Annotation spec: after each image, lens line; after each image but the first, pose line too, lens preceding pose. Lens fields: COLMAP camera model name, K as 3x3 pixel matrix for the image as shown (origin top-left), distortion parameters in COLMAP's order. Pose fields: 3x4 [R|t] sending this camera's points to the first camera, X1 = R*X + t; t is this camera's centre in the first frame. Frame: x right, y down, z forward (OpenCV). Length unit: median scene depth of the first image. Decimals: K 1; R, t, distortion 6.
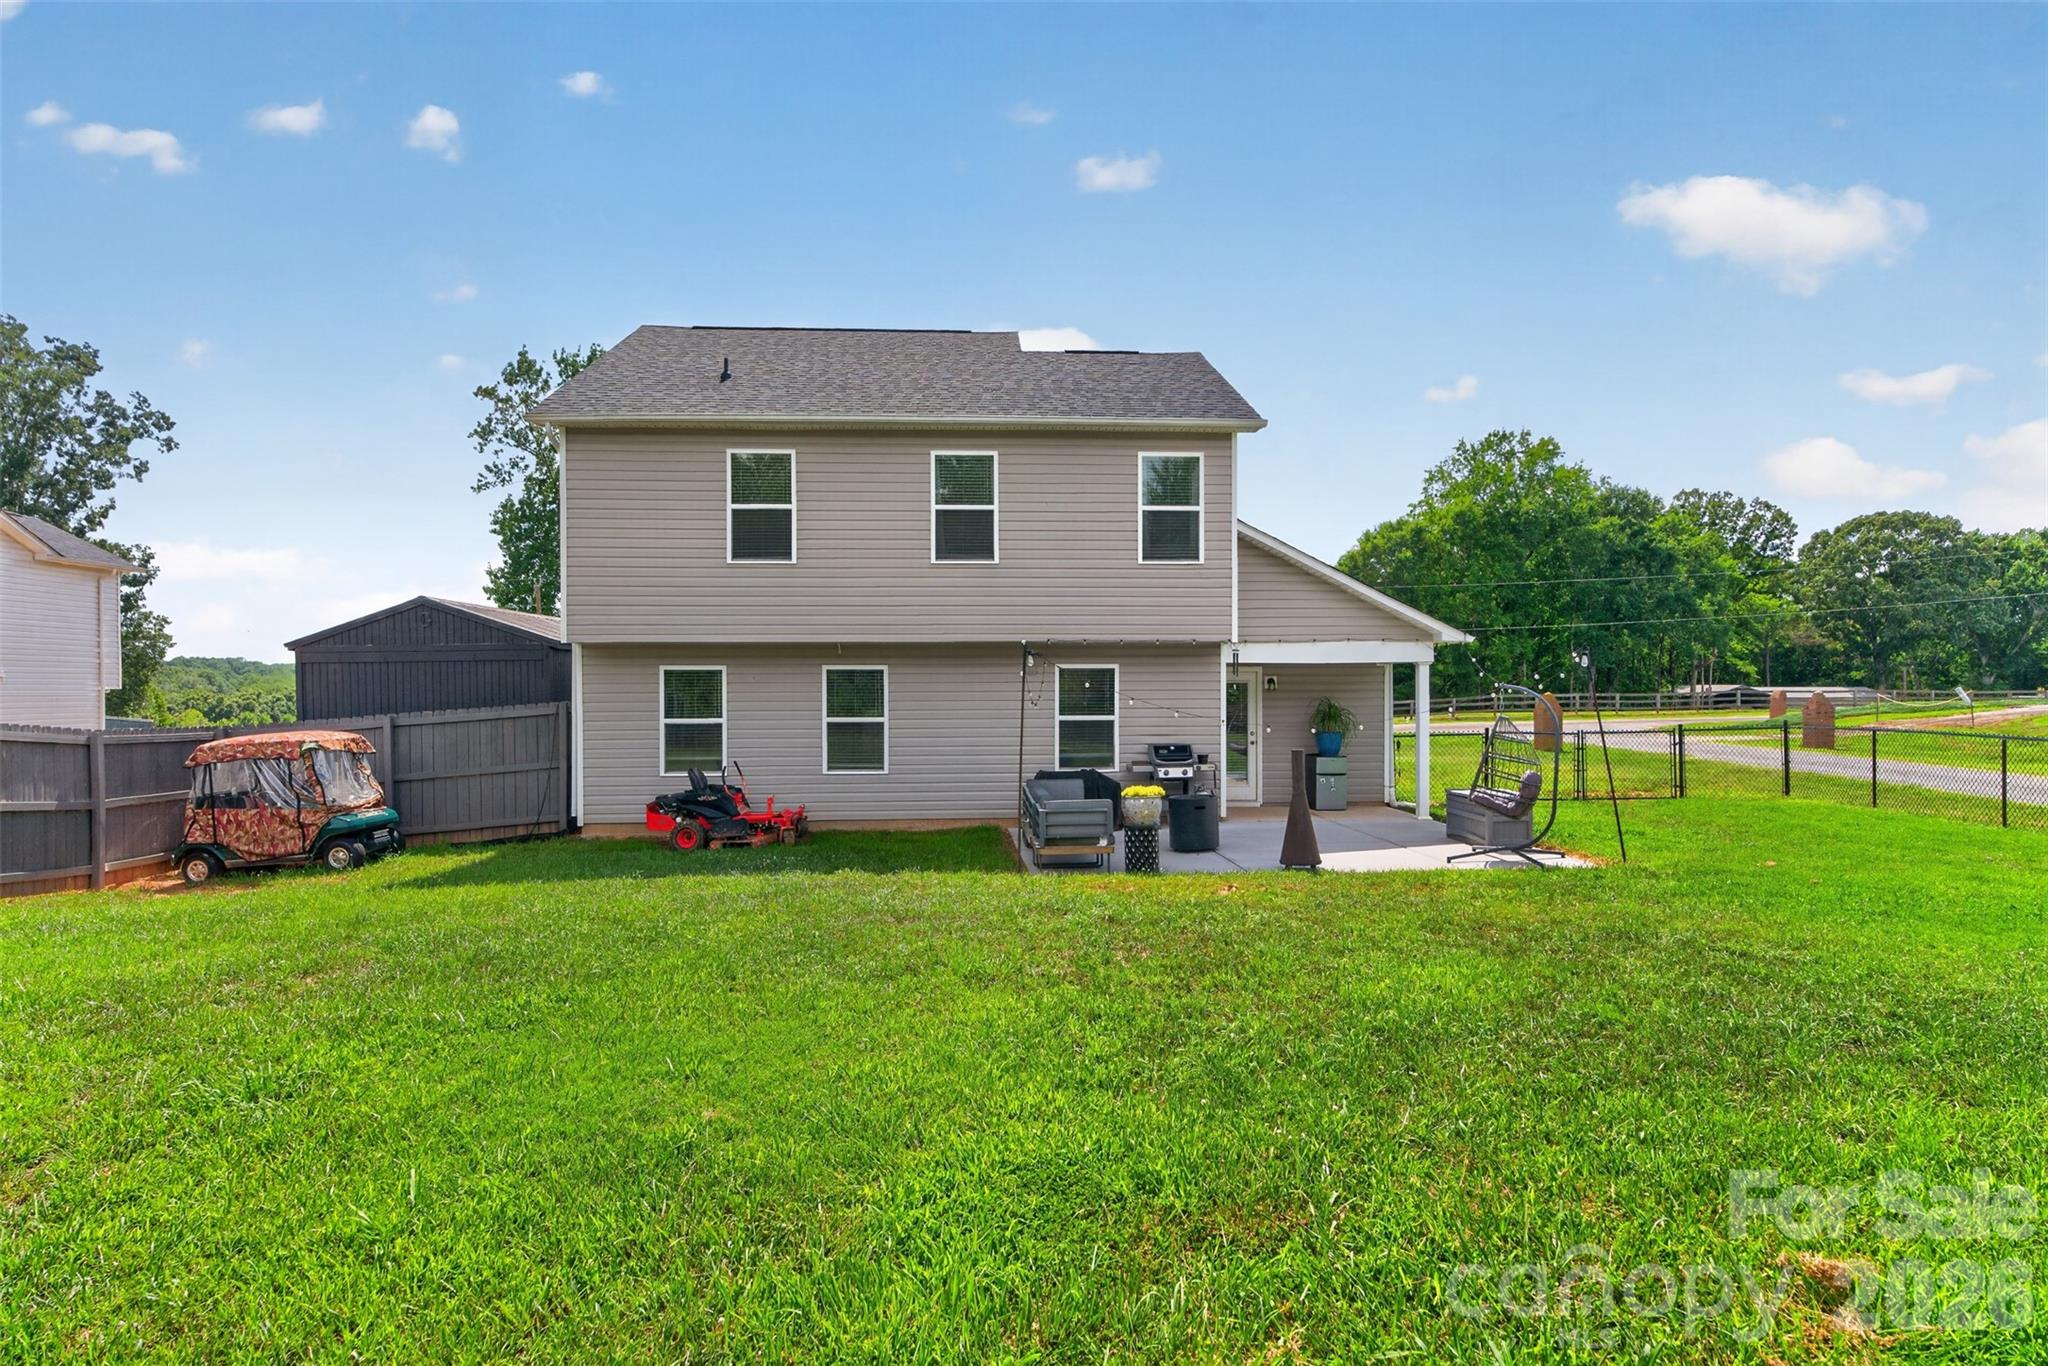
lens RADIAL K [[1163.1, 0, 1027.2], [0, 1163.1, 675.4], [0, 0, 1]] dist [0.008664, -0.000148]
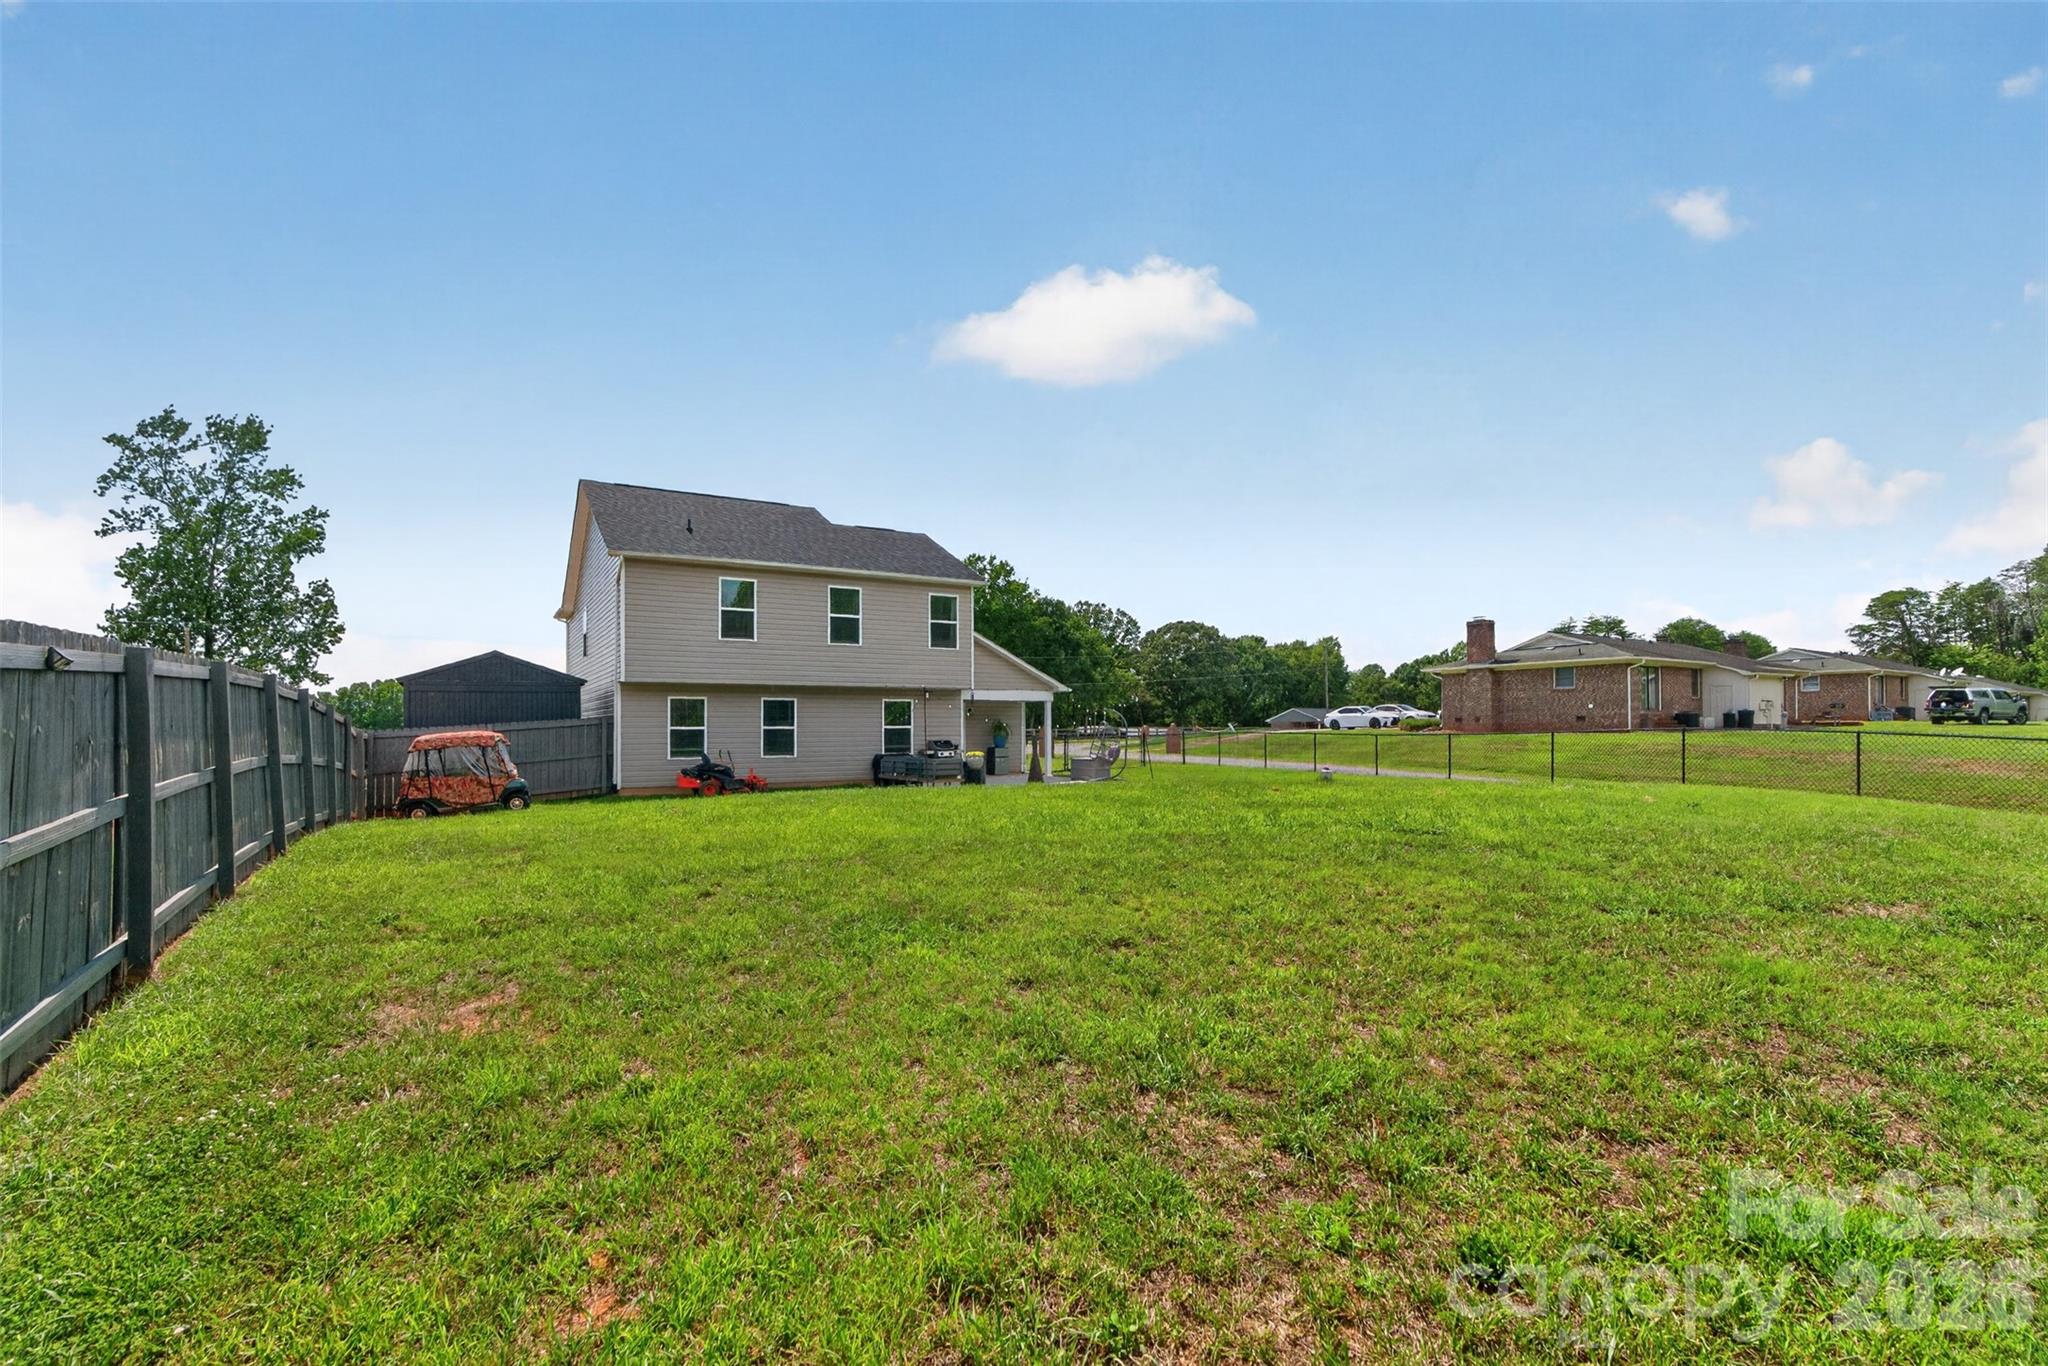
lens RADIAL K [[918.9, 0, 1032.4], [0, 918.9, 681.8], [0, 0, 1]] dist [-0.002240, -0.011752]
pose [[0.887526, 0.023549, 0.460156, -0.380178], [-0.003781, 0.999032, -0.043835, 0.023174], [-0.460743, 0.037165, 0.886755, -0.384052]]
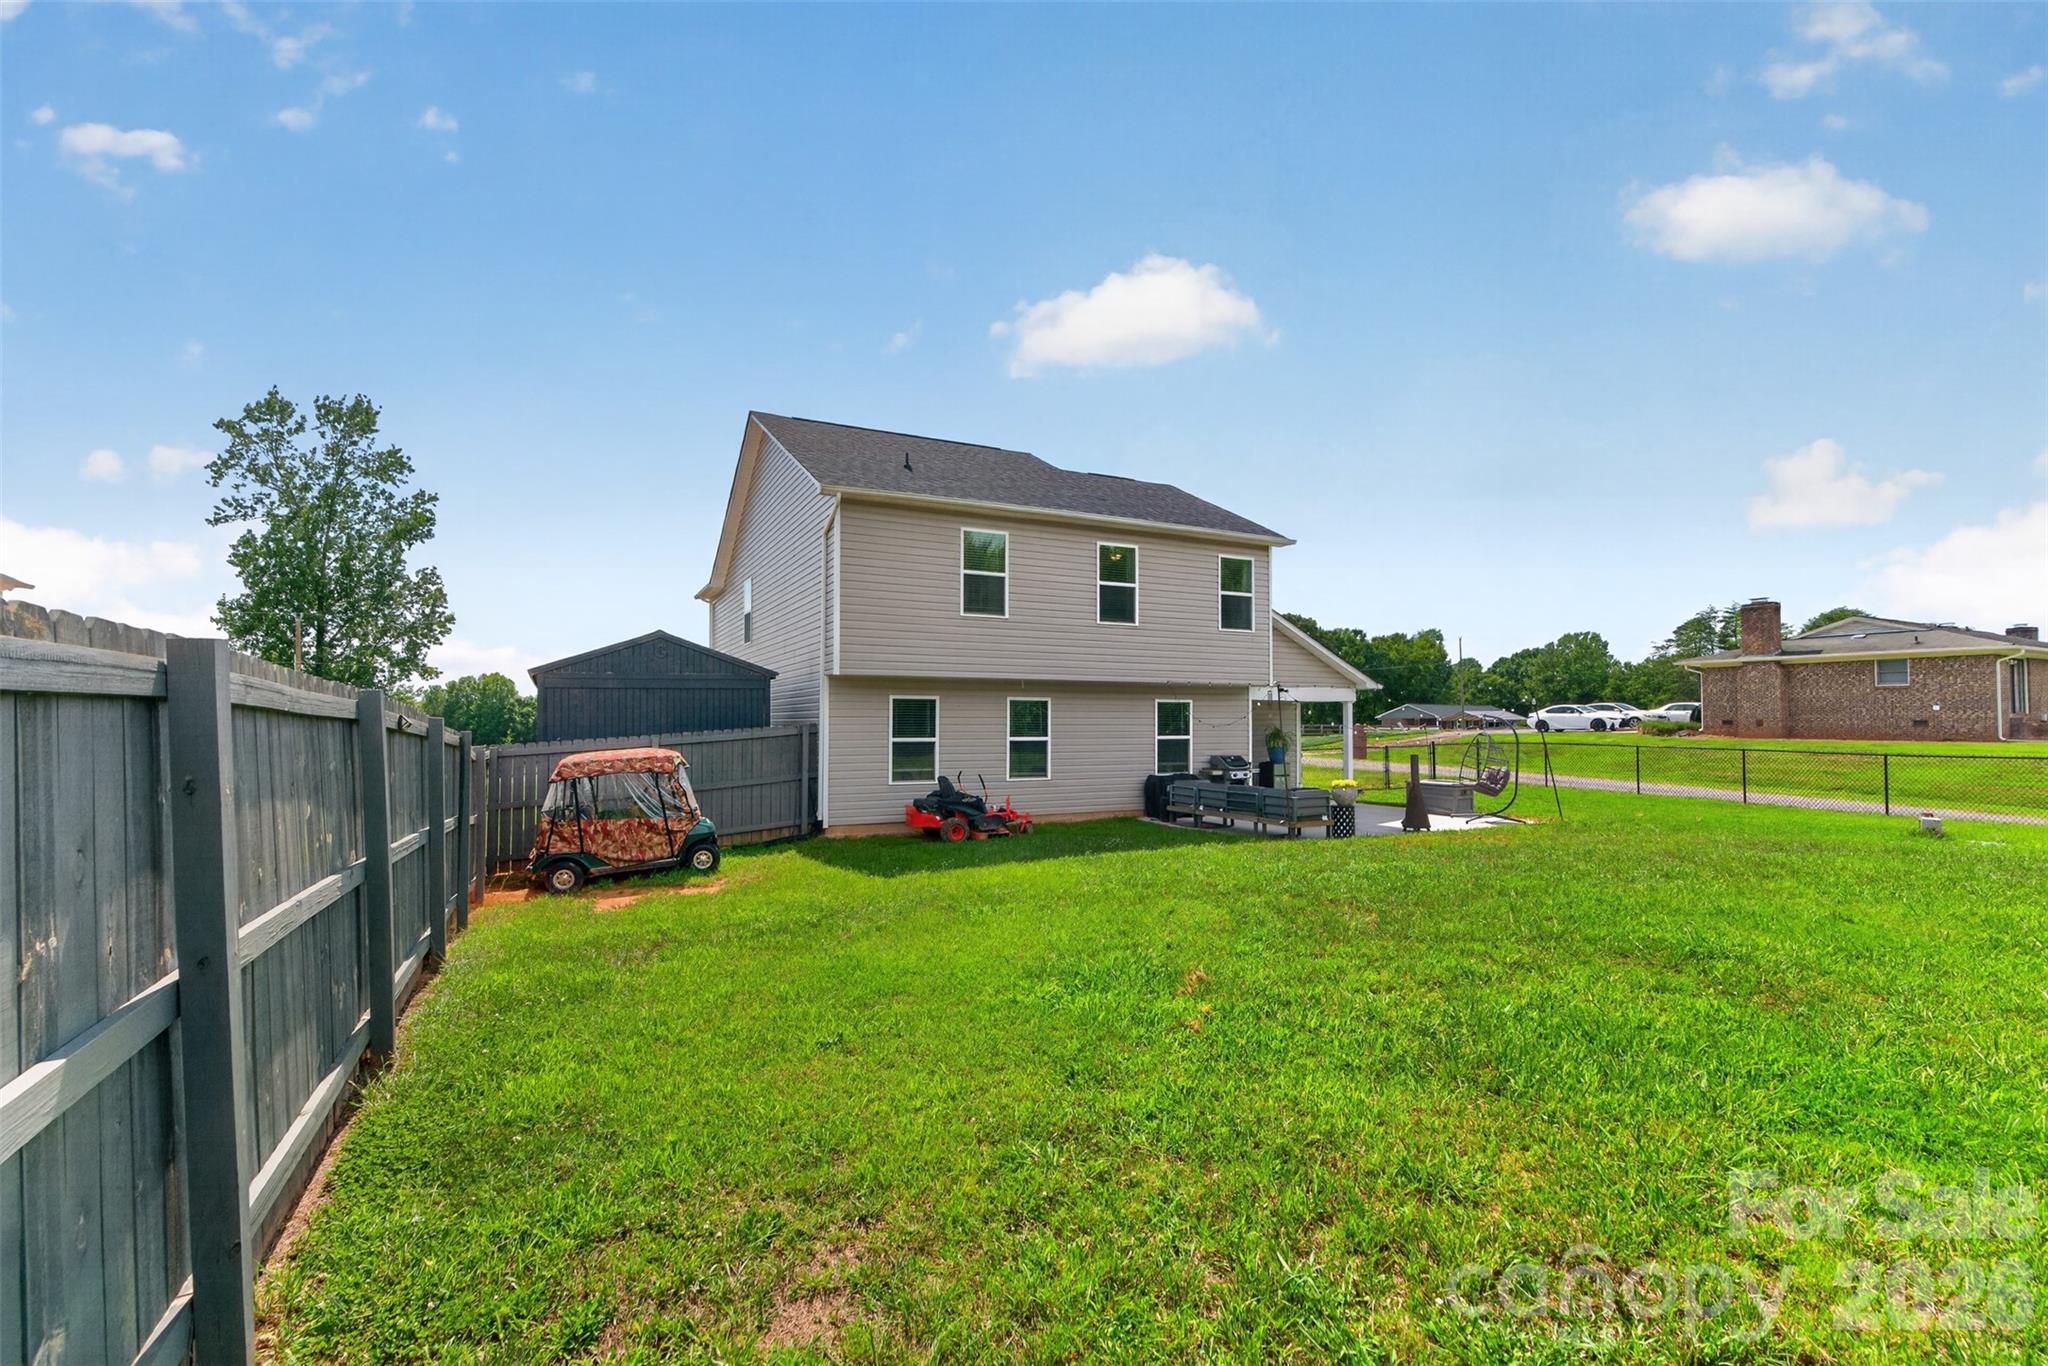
lens RADIAL K [[897.2, 0, 1024.0], [0, 897.2, 683.0], [0, 0, 1]] dist [-0.001546, 0.000113]
pose [[0.921898, 0.021807, 0.386818, -0.452368], [-0.008816, 0.999337, -0.035328, 0.009051], [-0.387332, 0.029159, 0.921479, 0.052235]]
